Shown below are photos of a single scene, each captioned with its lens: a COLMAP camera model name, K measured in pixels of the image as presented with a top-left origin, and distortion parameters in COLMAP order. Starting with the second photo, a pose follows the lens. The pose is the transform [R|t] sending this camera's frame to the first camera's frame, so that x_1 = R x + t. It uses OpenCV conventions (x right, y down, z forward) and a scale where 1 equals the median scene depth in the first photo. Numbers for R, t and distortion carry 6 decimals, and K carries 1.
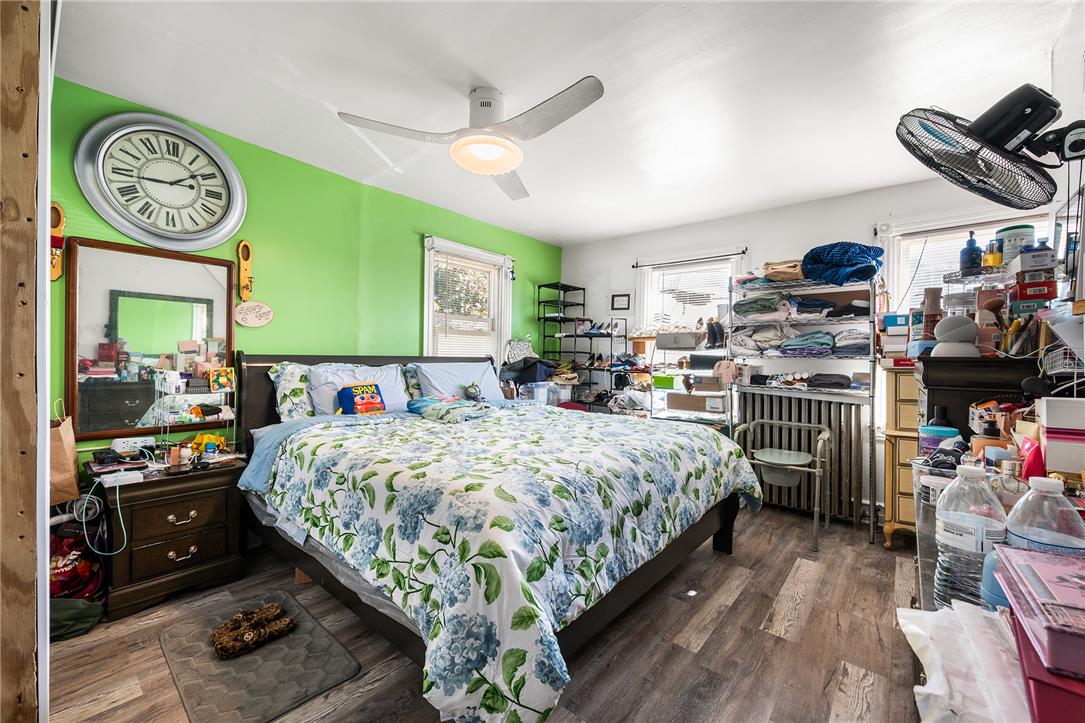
lens RADIAL K [[412.7, 0, 542.5], [0, 412.7, 361.5], [0, 0, 1]] dist [-0.000018, 0.000057]
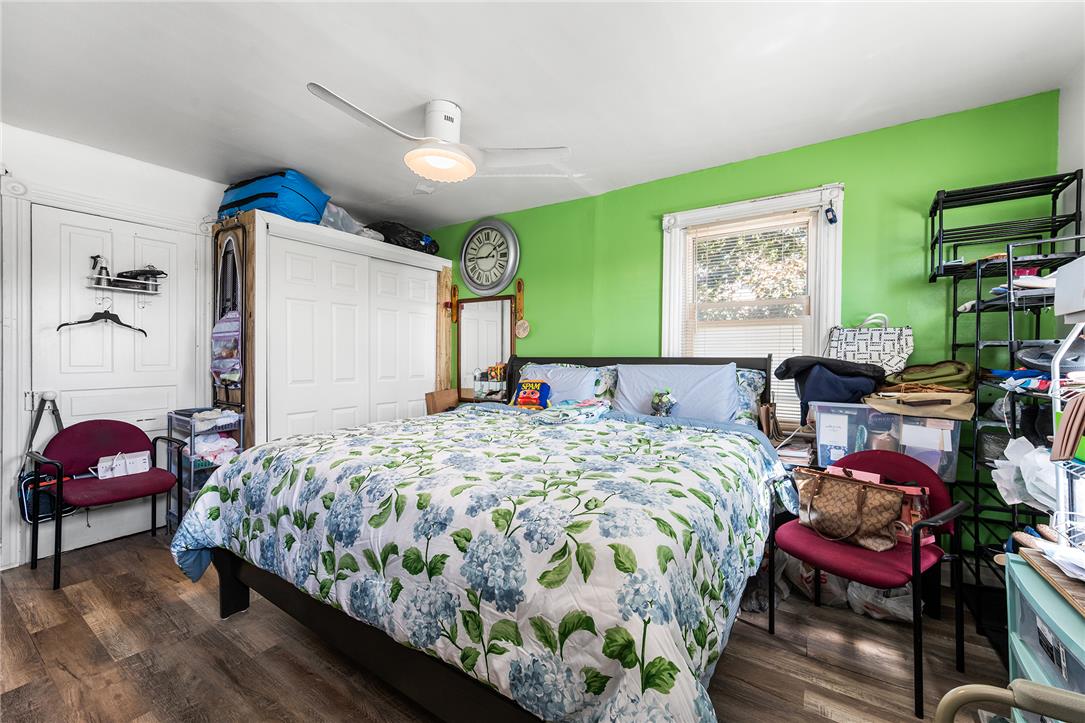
lens RADIAL K [[440.0, 0, 542.5], [0, 440.0, 361.5], [0, 0, 1]] dist [-0.001824, -0.000129]
pose [[0.131733, -0.000129, -0.991285, 0.868839], [-0.005244, 0.999986, -0.000827, -0.000653], [0.991271, 0.005307, 0.131730, 0.925323]]
